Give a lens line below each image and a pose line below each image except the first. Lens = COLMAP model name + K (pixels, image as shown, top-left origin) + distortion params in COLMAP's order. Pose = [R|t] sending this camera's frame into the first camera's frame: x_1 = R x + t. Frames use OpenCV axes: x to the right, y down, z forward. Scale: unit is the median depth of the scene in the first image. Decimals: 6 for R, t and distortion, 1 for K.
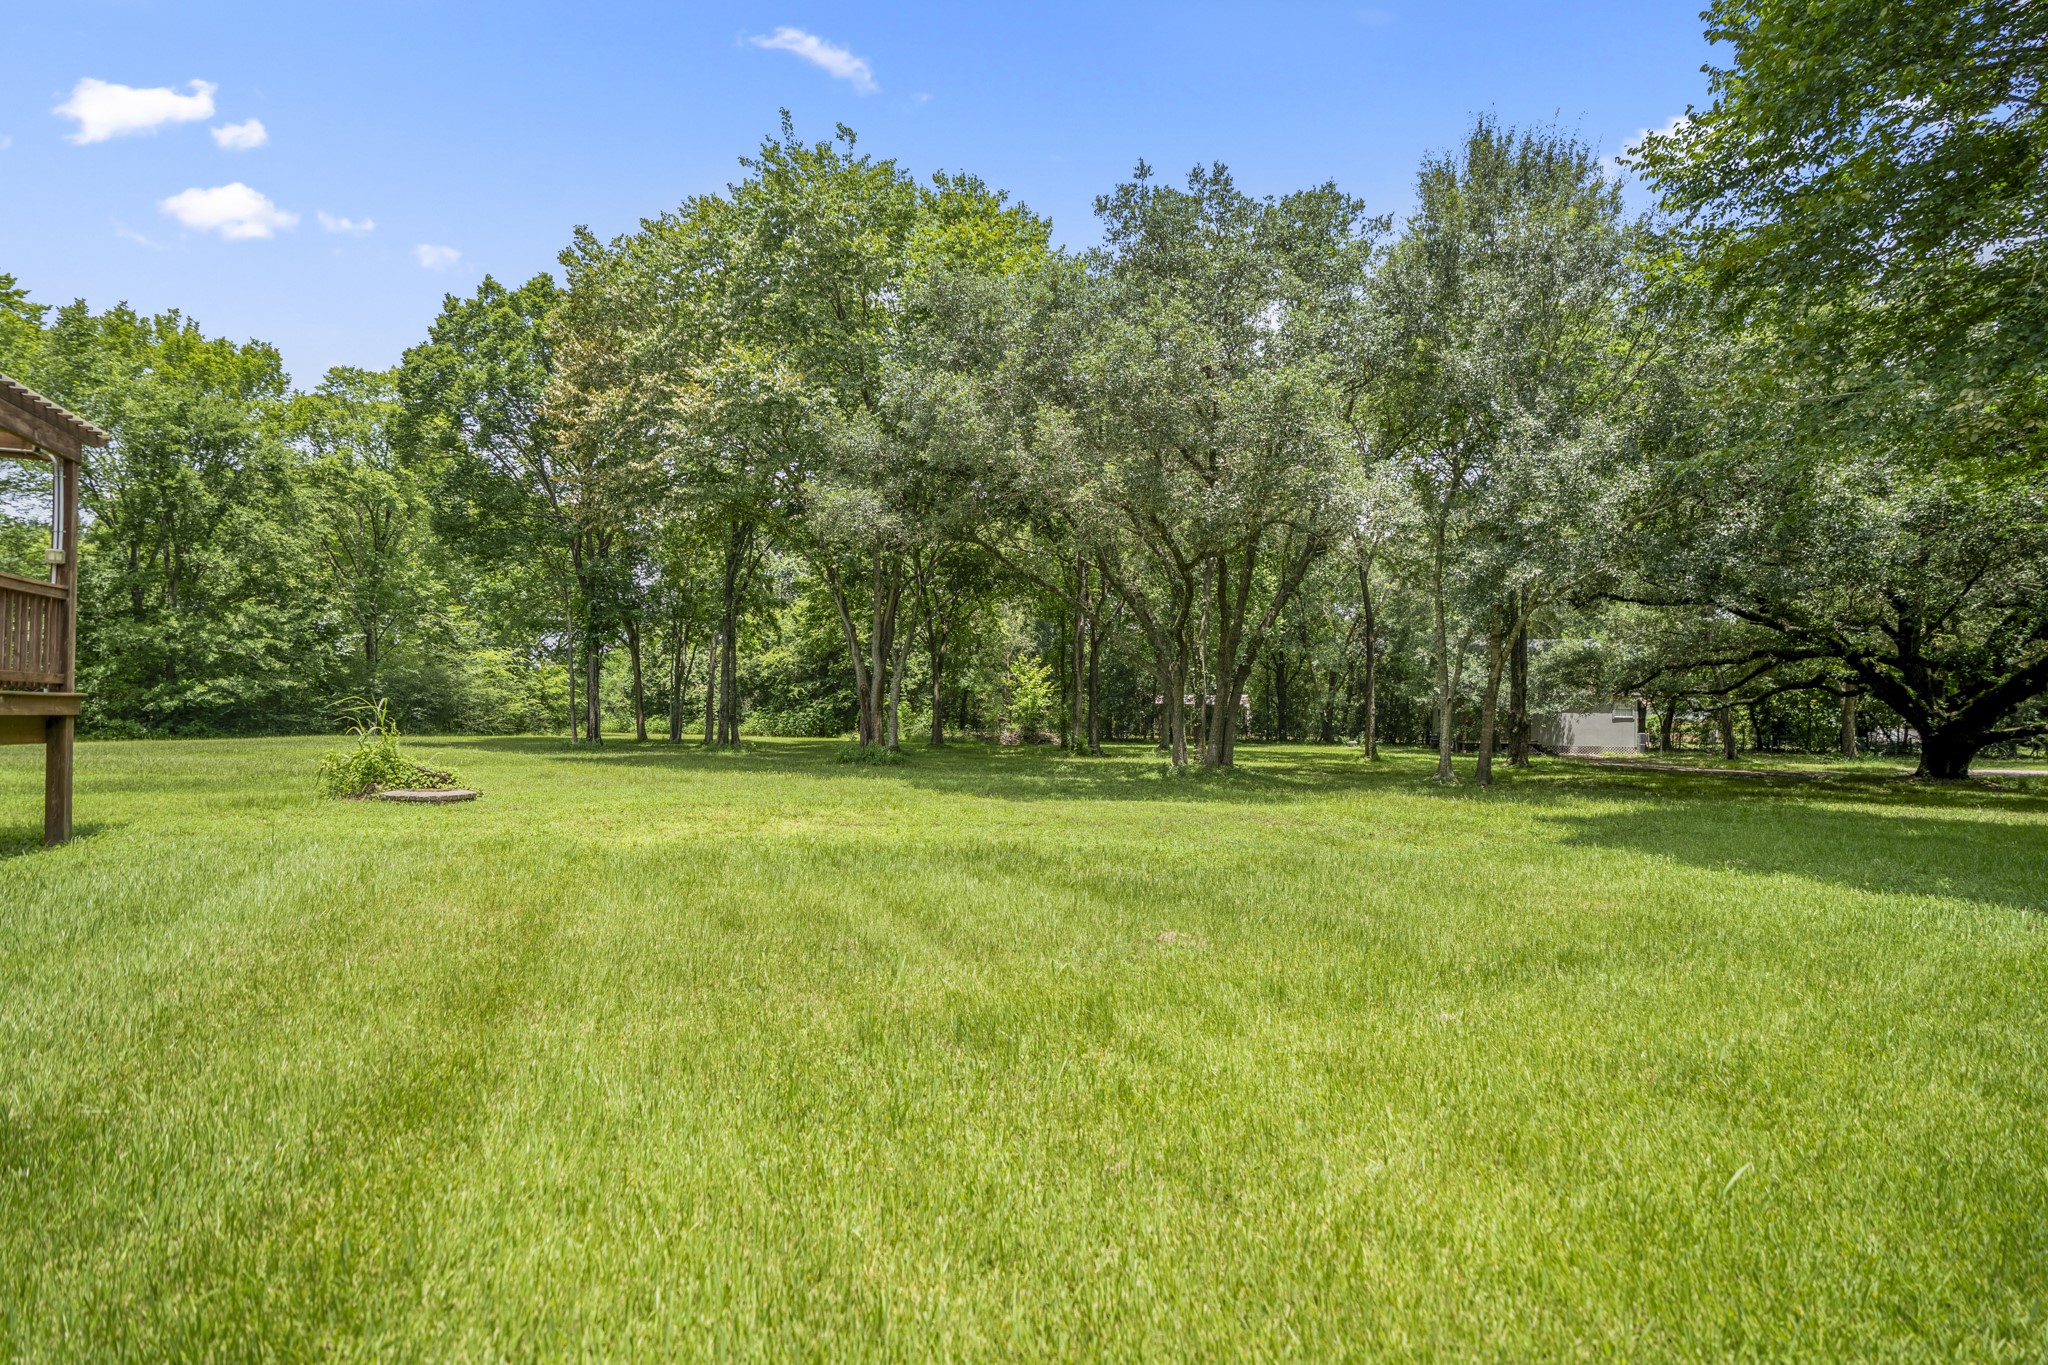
lens RADIAL K [[939.0, 0, 1005.1], [0, 939.0, 688.1], [0, 0, 1]] dist [-0.035071, -0.000081]
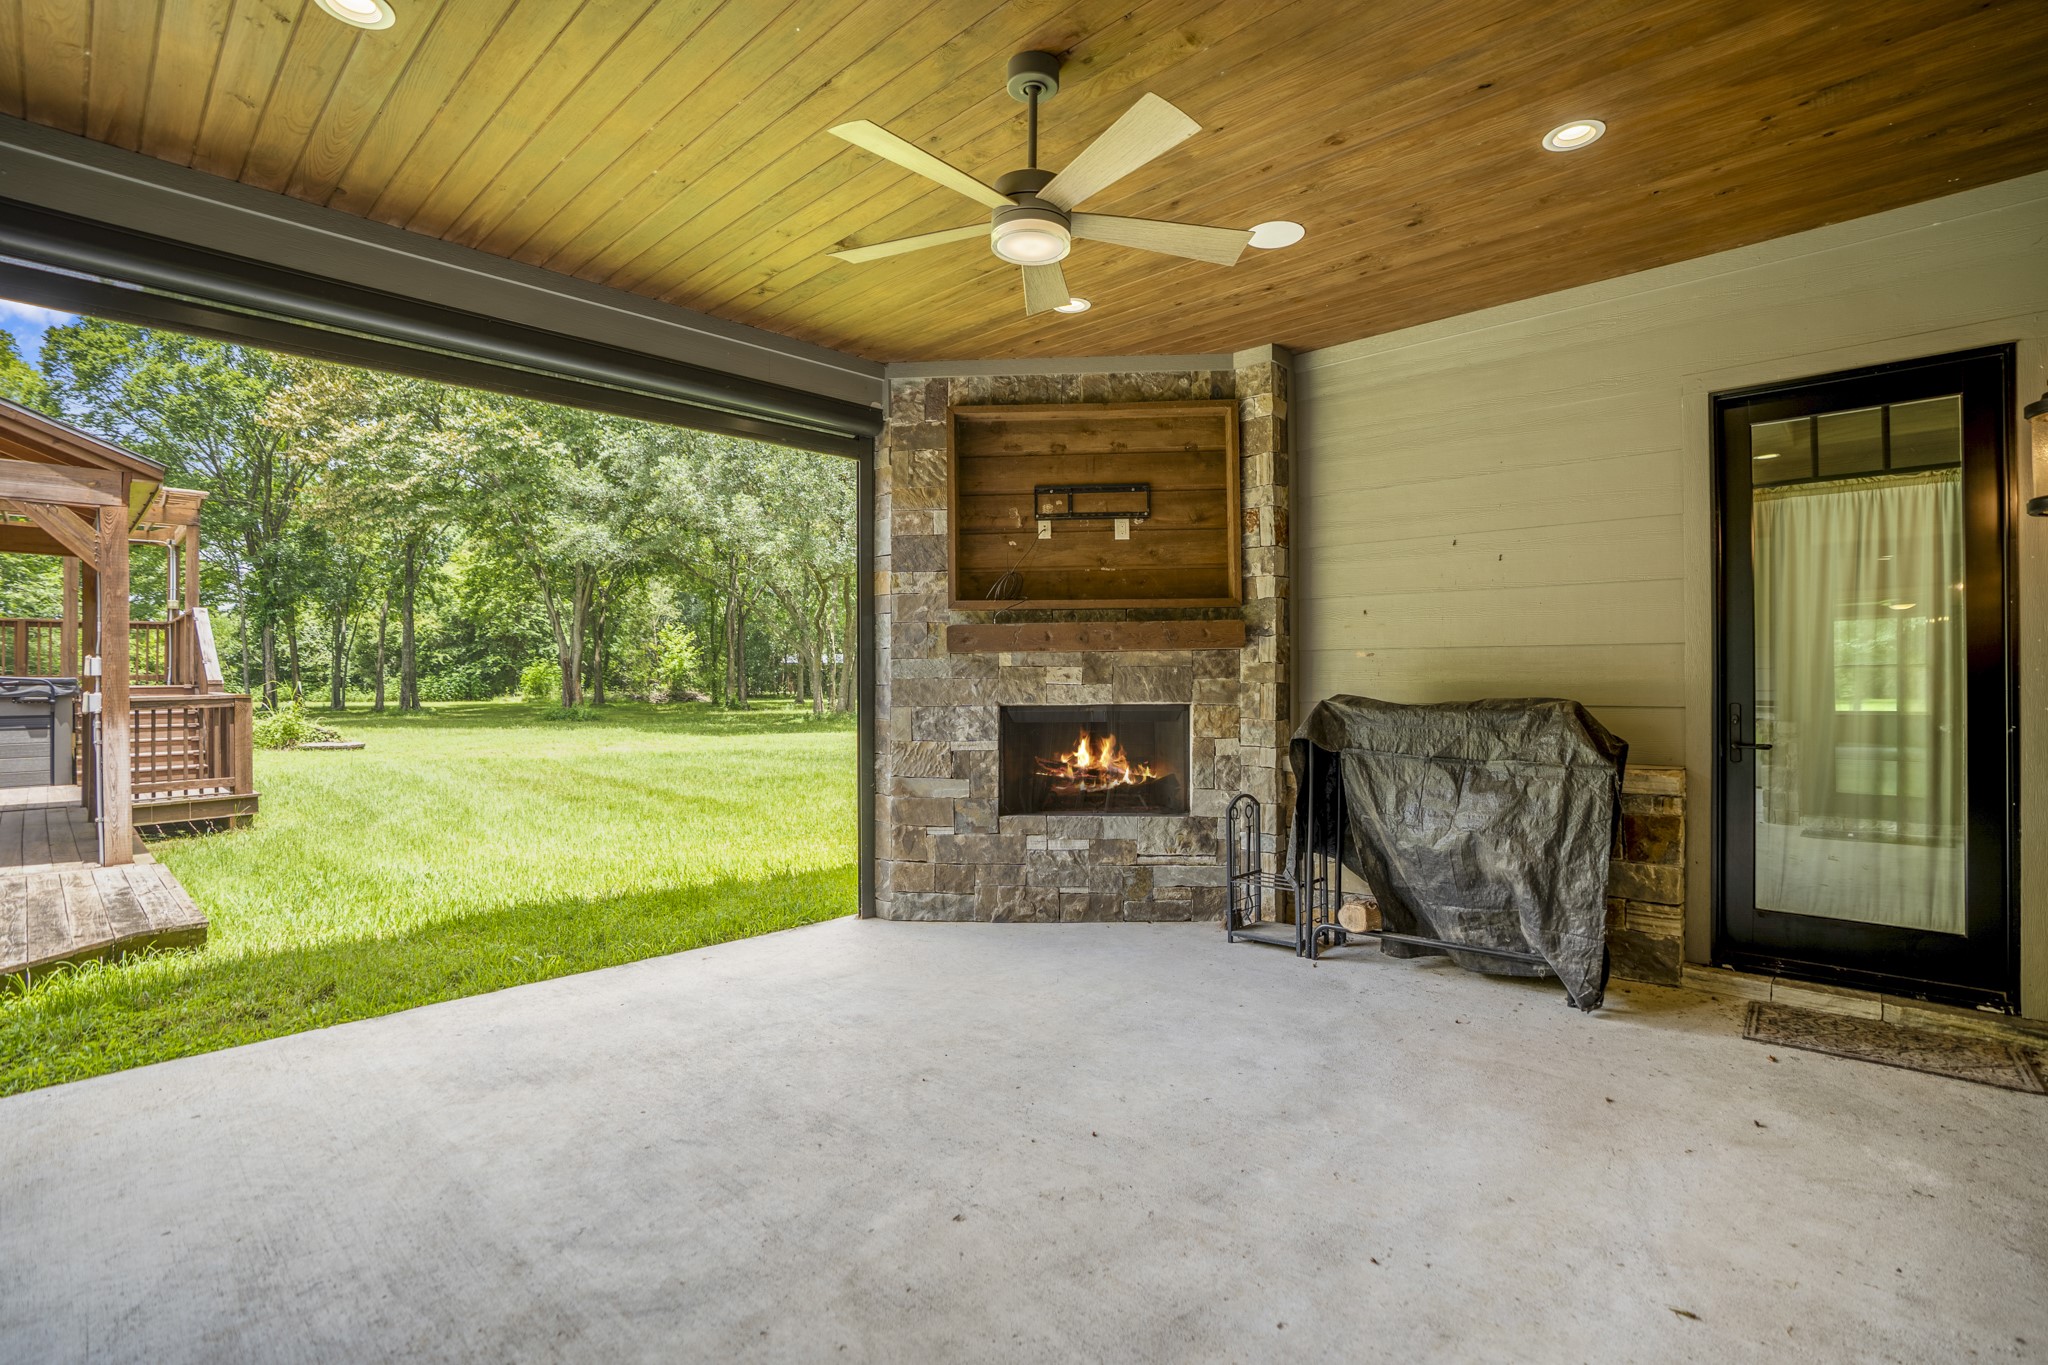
lens RADIAL K [[939.0, 0, 1019.4], [0, 939.0, 673.0], [0, 0, 1]] dist [-0.035071, -0.000081]
pose [[0.915386, -0.015513, 0.402279, -0.050902], [0.002407, 0.999450, 0.033065, -0.012082], [-0.402571, -0.029299, 0.914920, -0.205860]]
